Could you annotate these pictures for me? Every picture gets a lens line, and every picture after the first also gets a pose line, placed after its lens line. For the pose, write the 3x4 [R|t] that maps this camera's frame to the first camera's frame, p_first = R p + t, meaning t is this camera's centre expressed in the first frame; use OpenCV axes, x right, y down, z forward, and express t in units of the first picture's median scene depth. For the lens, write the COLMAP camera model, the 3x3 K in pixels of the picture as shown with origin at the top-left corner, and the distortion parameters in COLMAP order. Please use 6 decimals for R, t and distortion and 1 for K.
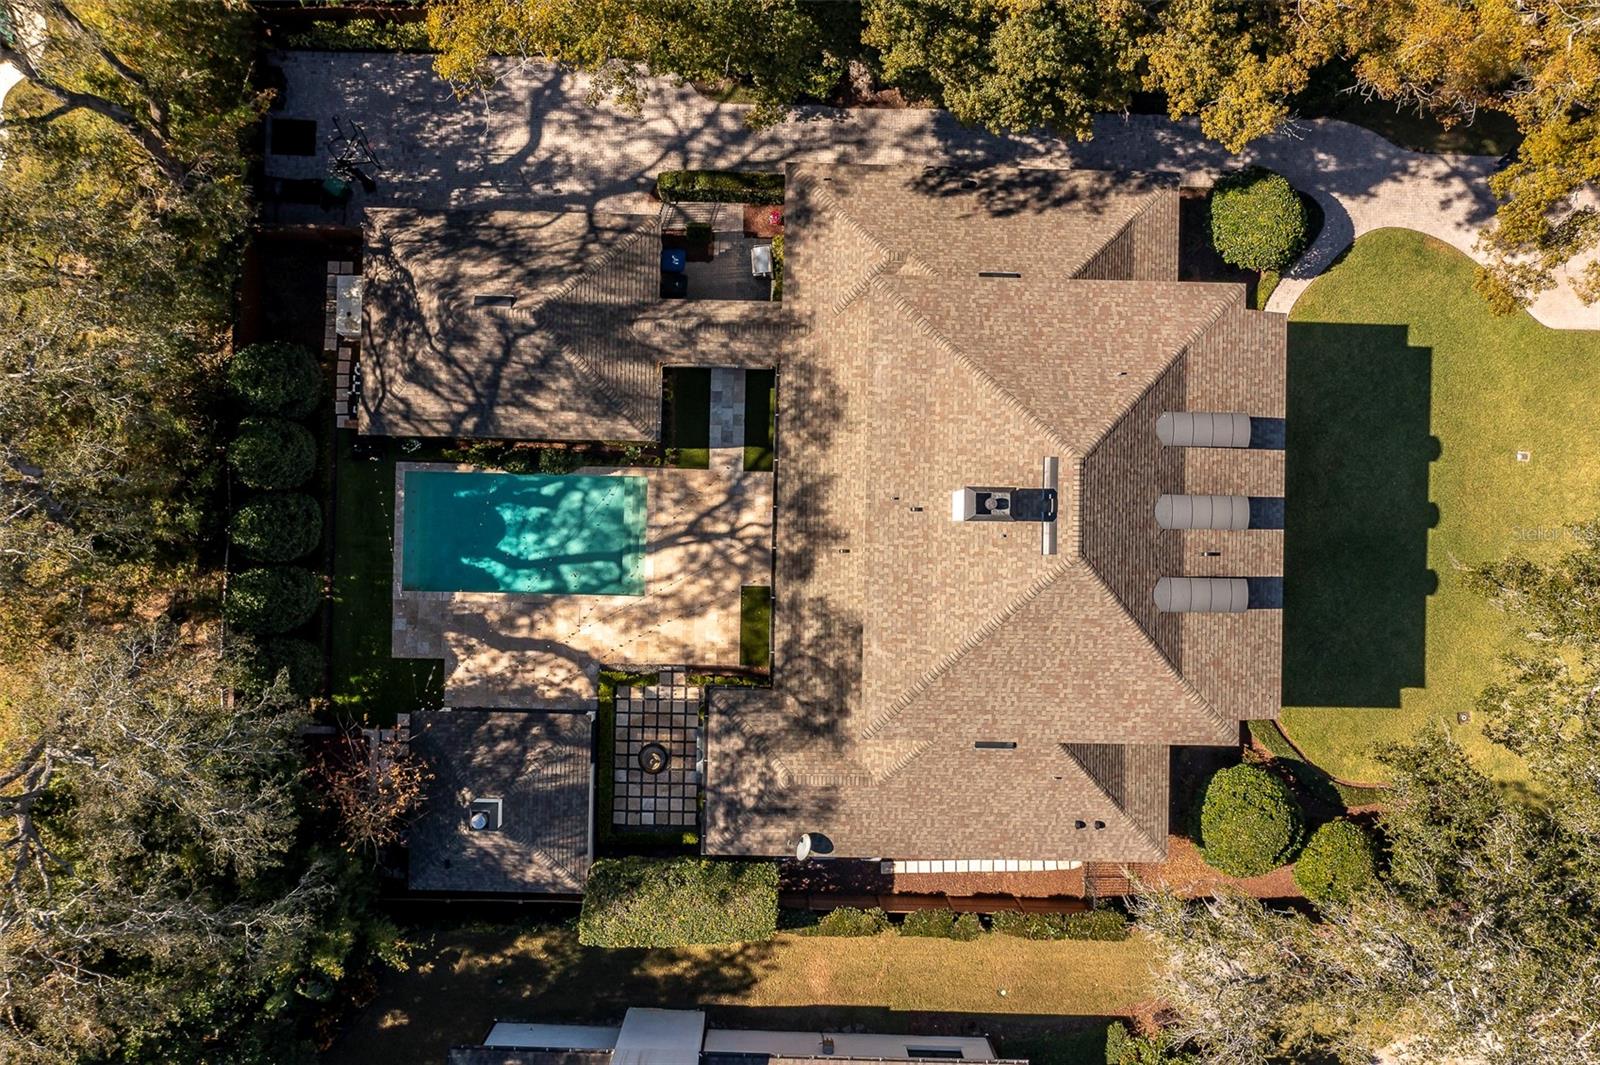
lens RADIAL K [[1280.0, 0, 800.0], [0, 1280.0, 532.5], [0, 0, 1]] dist [-0.155895, 0.002073]
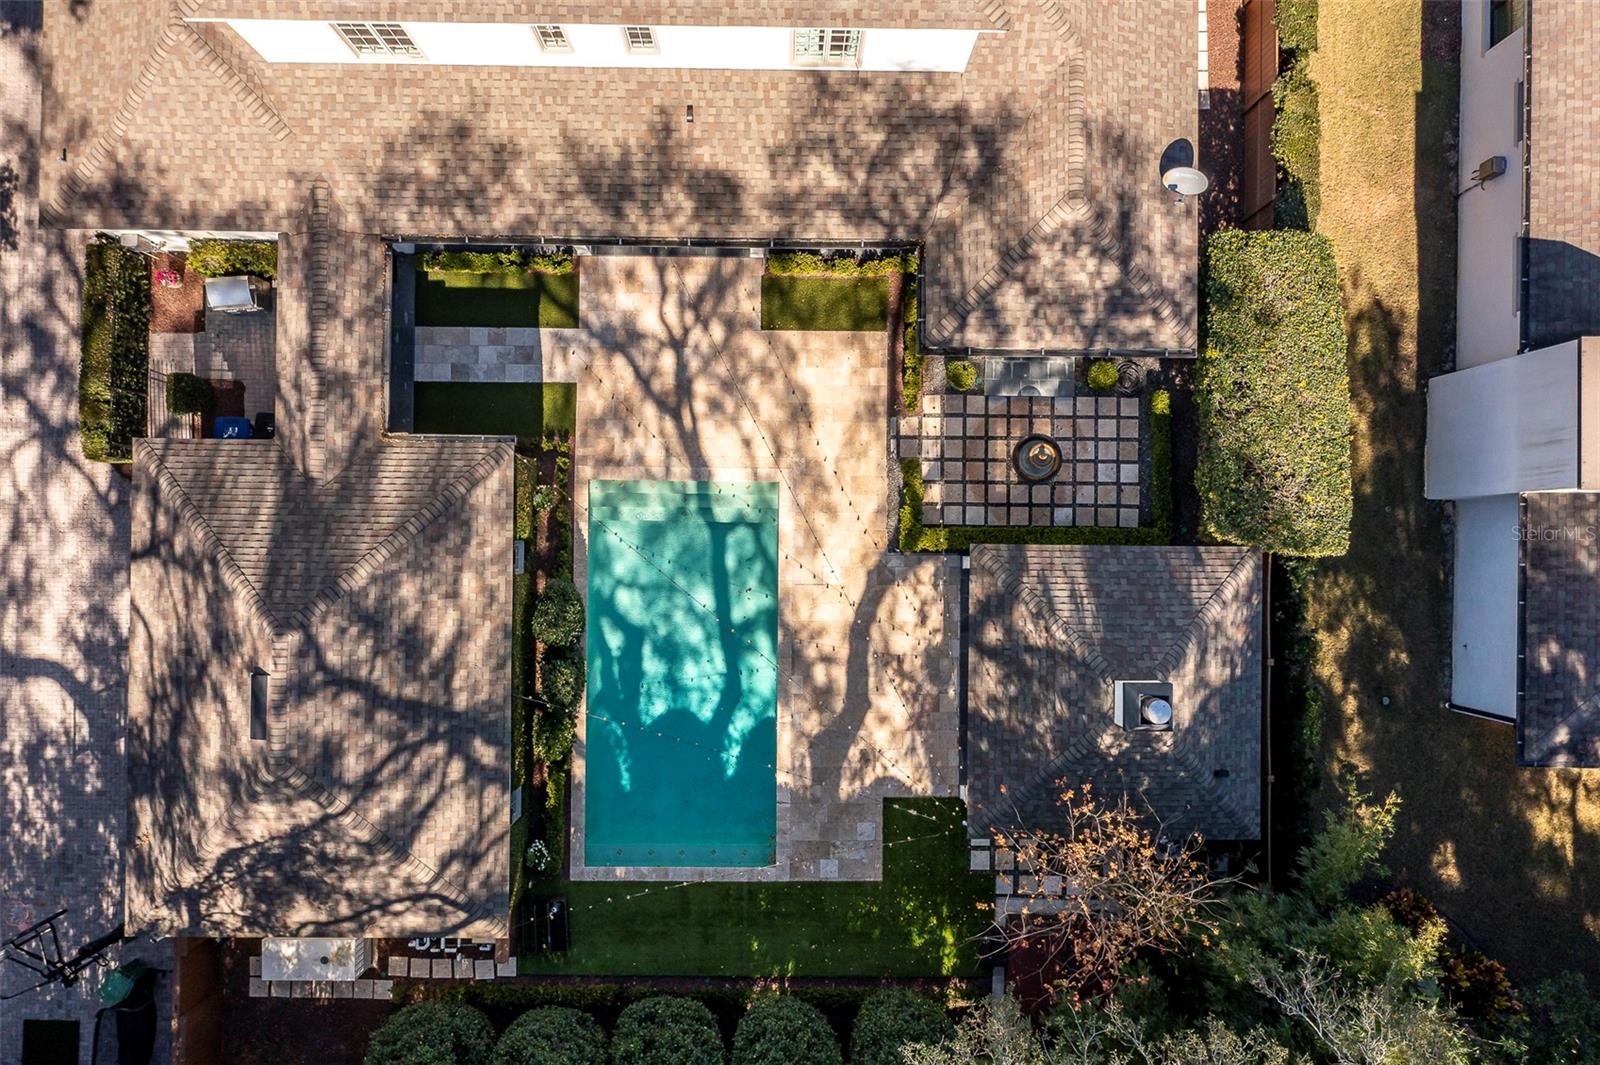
lens RADIAL K [[1444.9, 0, 843.2], [0, 1444.9, 536.9], [0, 0, 1]] dist [-0.204936, 0.179173]
pose [[-0.011083, -0.998595, -0.051827, -0.121604], [0.997772, -0.014454, 0.065131, 0.038147], [-0.065788, -0.050990, 0.996530, 0.313828]]
